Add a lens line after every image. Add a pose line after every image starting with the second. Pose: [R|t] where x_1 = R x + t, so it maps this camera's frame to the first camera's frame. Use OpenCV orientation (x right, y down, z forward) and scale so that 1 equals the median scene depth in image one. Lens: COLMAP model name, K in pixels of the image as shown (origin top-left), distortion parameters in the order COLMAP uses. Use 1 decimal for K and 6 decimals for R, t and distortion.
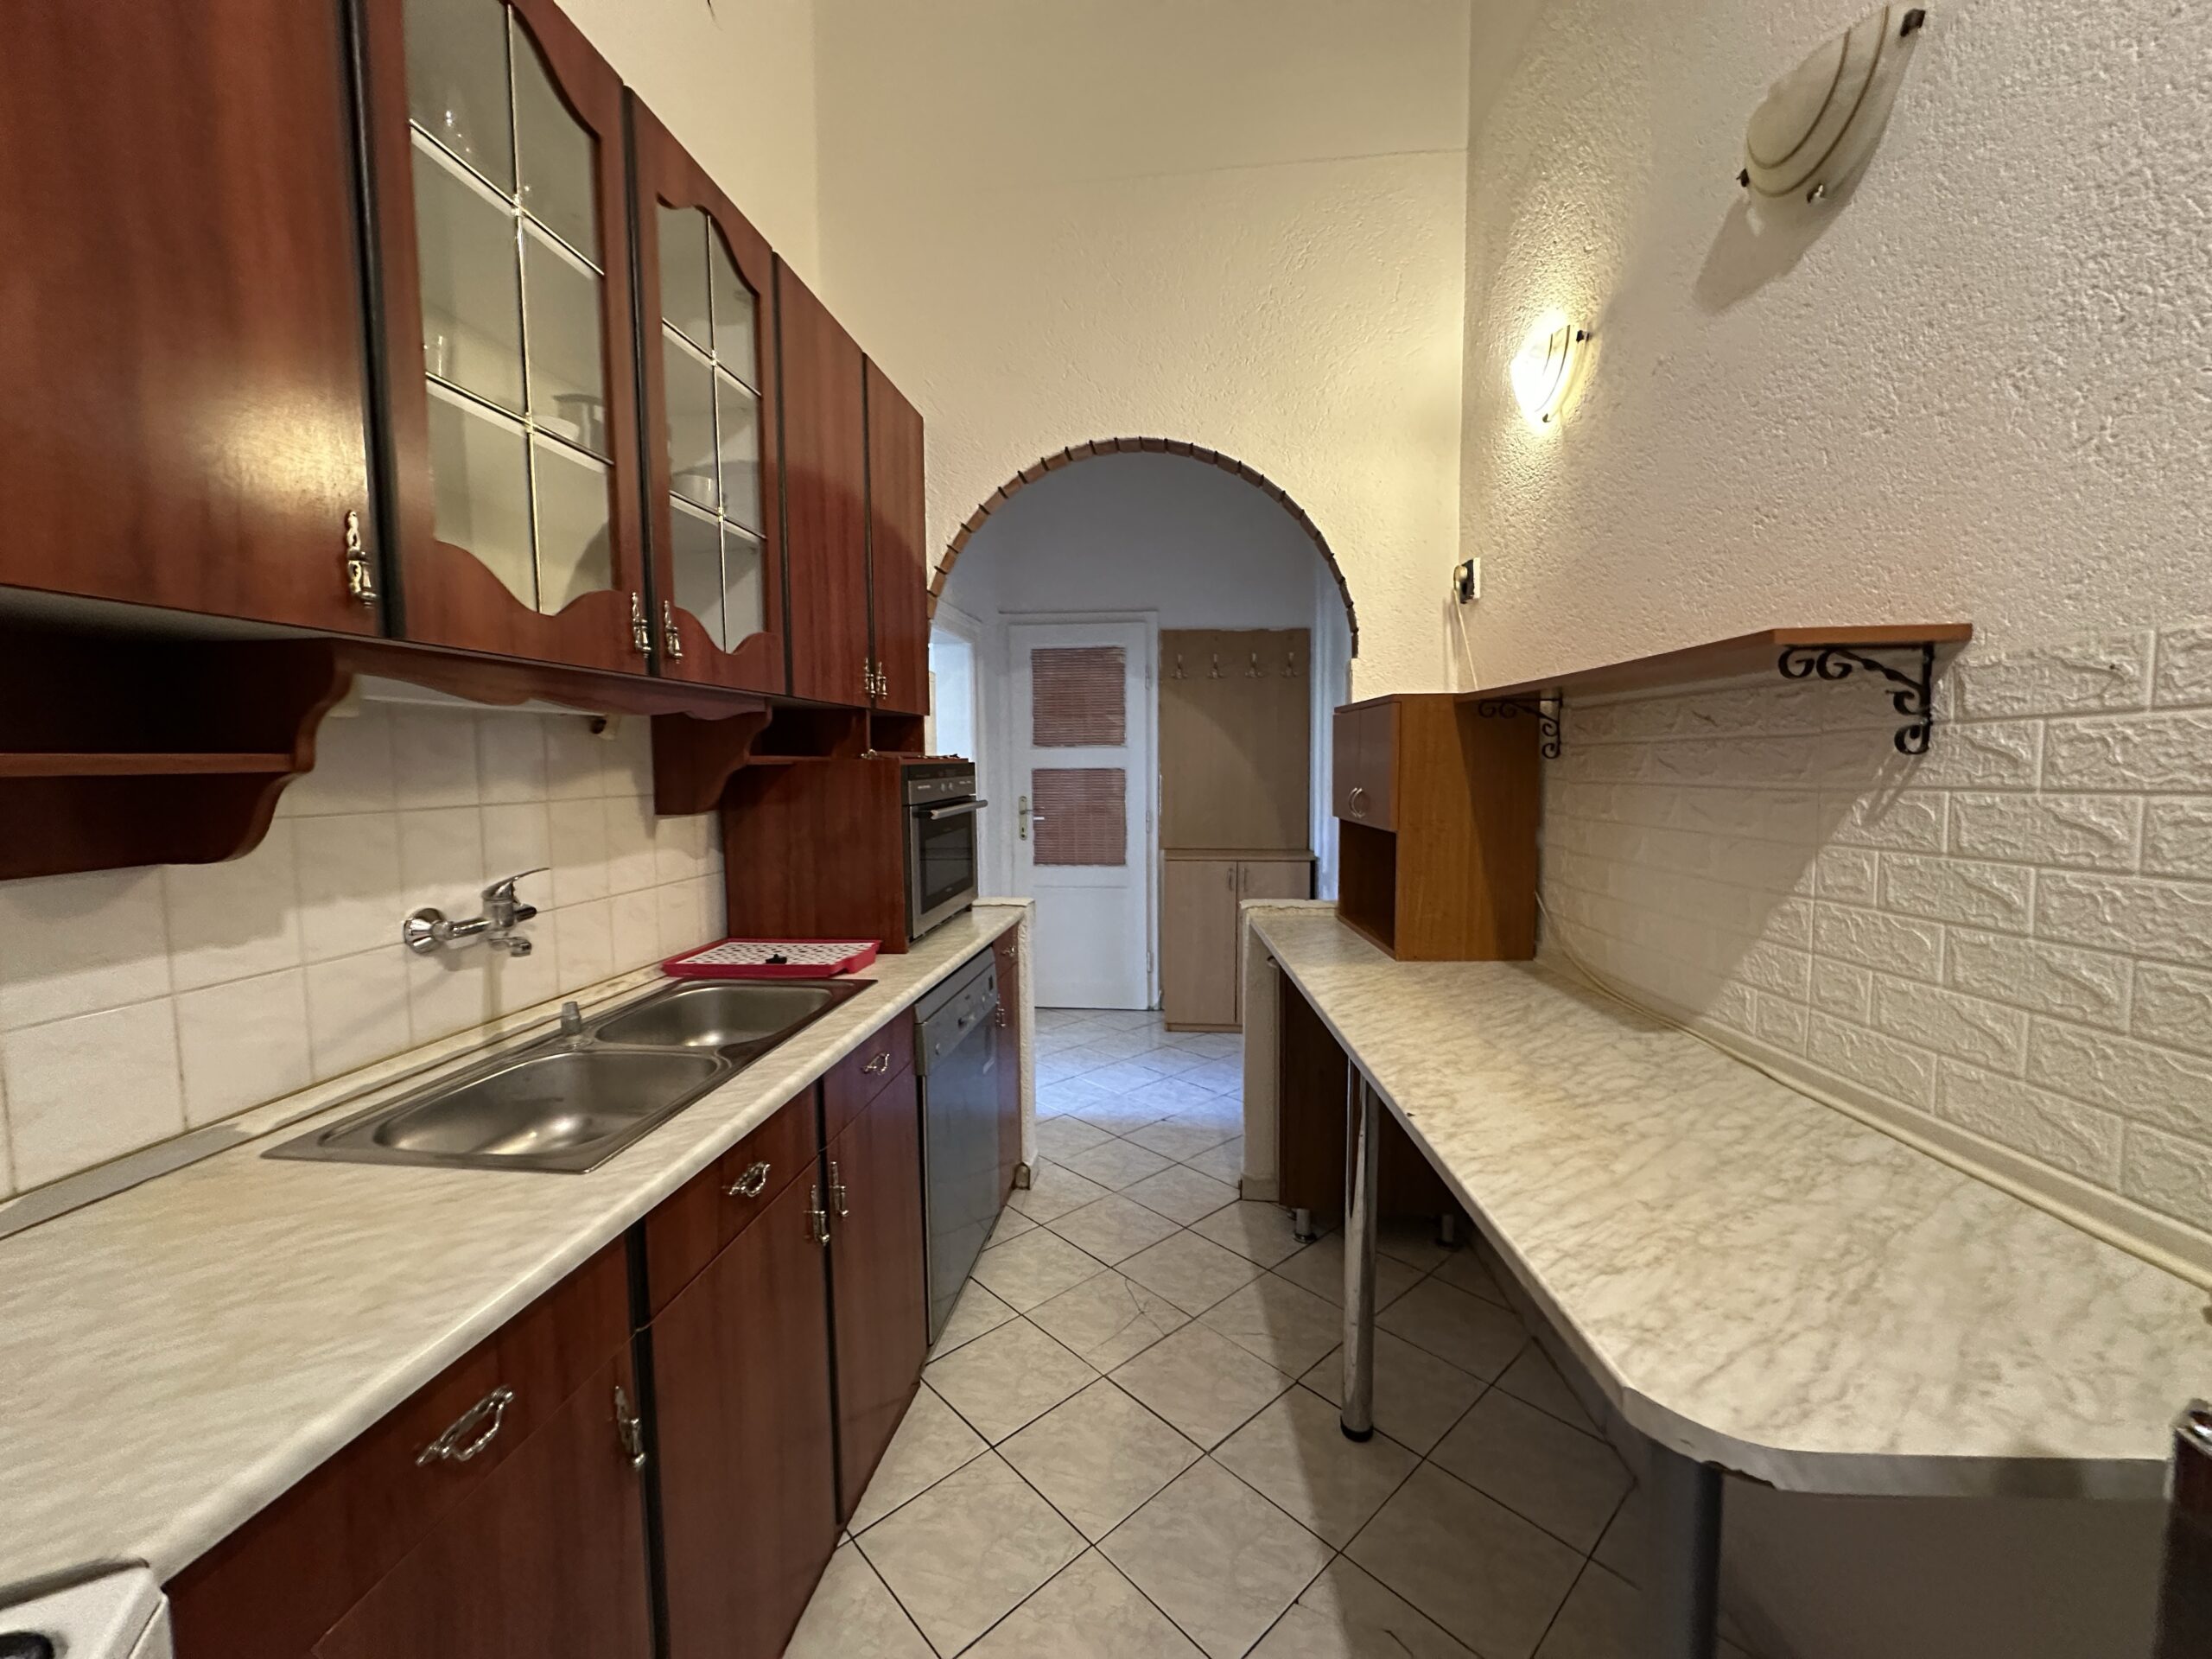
lens RADIAL K [[896.2, 0, 1103.9], [0, 896.2, 832.3], [0, 0, 1]] dist [0.000108, 0.000347]
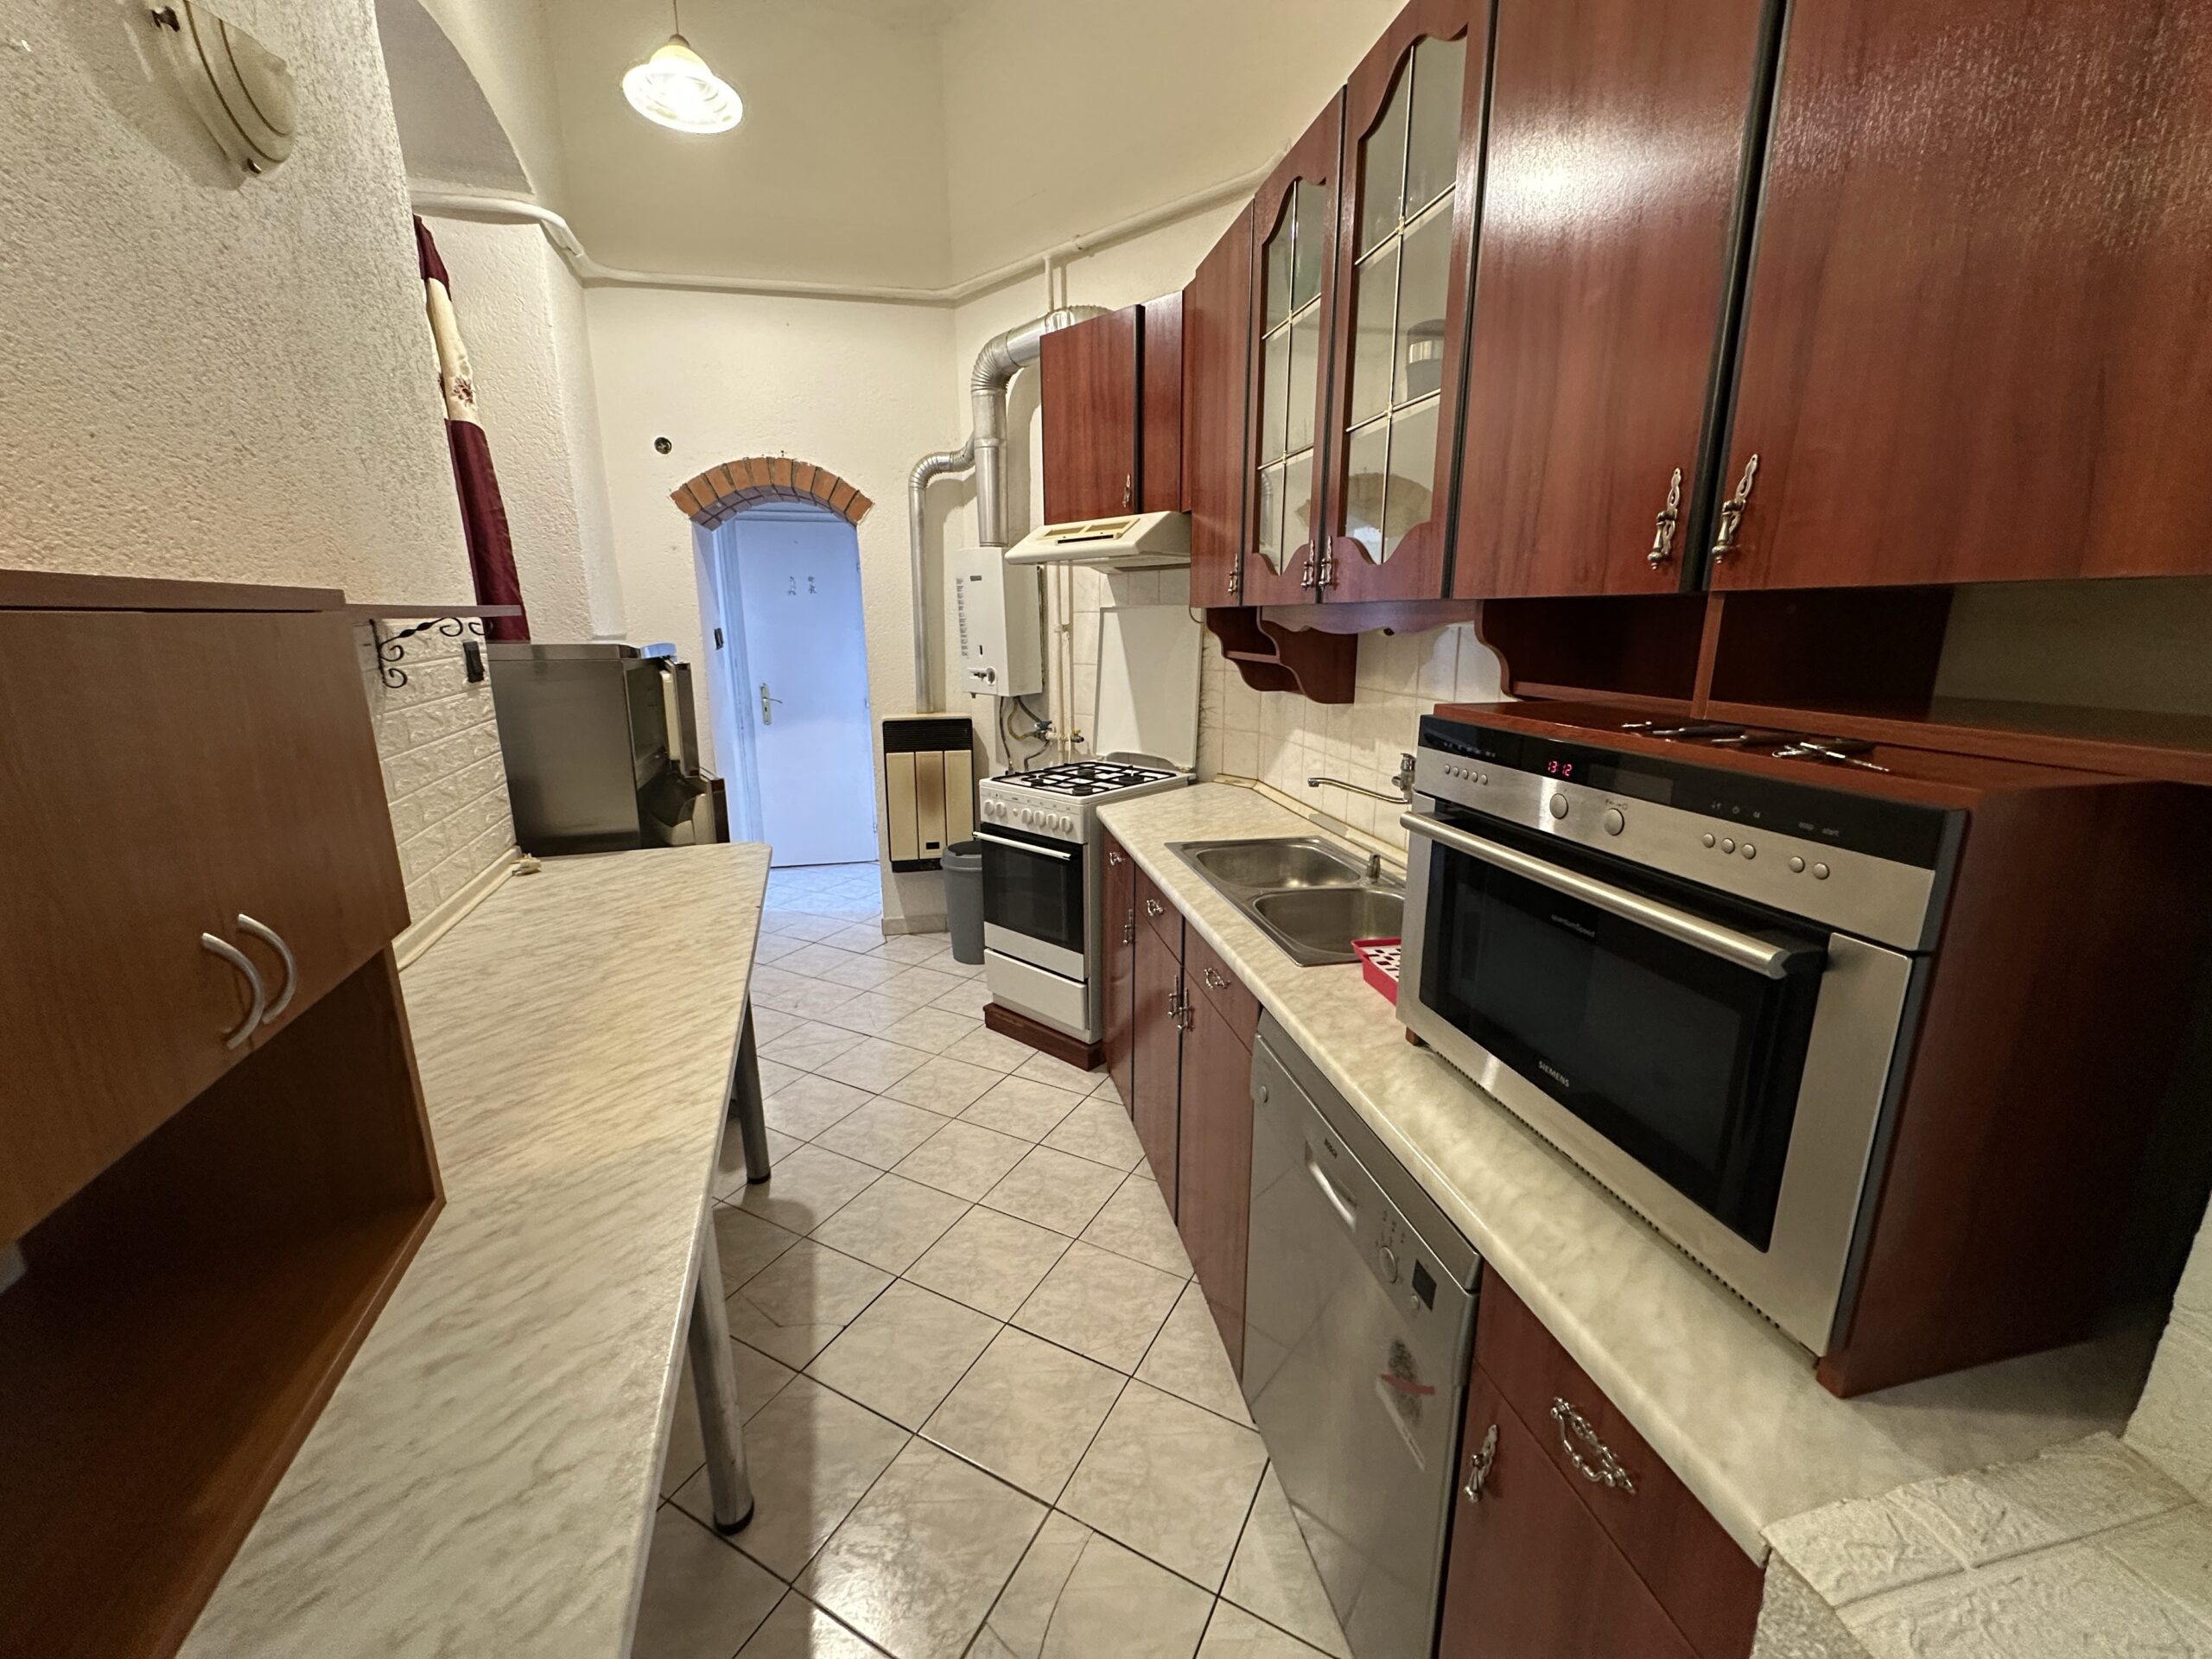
lens RADIAL K [[896.2, 0, 1098.8], [0, 896.2, 828.3], [0, 0, 1]] dist [0.000108, 0.000347]
pose [[-0.945871, 0.088673, -0.312193, 0.223730], [-0.011256, 0.952407, 0.304621, -0.269532], [0.324346, 0.291646, -0.899857, 2.272572]]
